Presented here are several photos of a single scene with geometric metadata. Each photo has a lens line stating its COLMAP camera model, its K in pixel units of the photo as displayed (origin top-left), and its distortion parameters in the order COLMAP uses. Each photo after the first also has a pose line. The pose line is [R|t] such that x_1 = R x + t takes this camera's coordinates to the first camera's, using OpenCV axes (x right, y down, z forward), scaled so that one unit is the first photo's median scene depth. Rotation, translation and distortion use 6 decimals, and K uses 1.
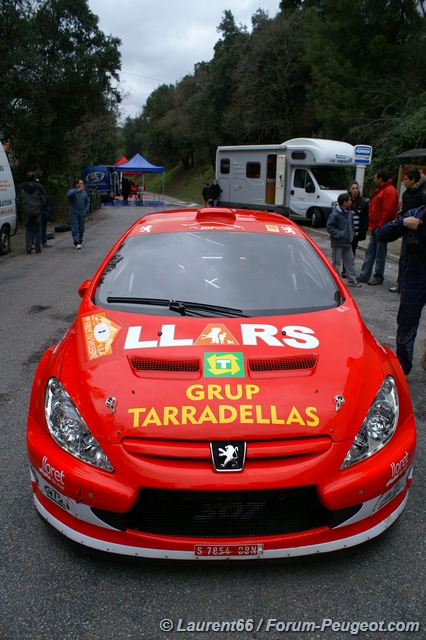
lens RADIAL K [[530.5, 0, 213.0], [0, 530.5, 320.0], [0, 0, 1]] dist [-0.126113, 0.000014]
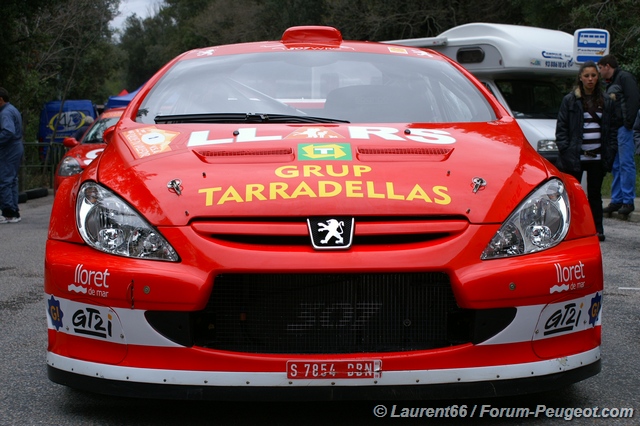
lens RADIAL K [[1126.9, 0, 320.1], [0, 1126.9, 137.2], [0, 0, 1]] dist [-0.041963, -0.083983]
pose [[0.999878, -0.009394, 0.012448, -0.005472], [0.012320, 0.965215, -0.261166, 0.529000], [-0.009562, 0.261287, 0.965214, -0.589717]]
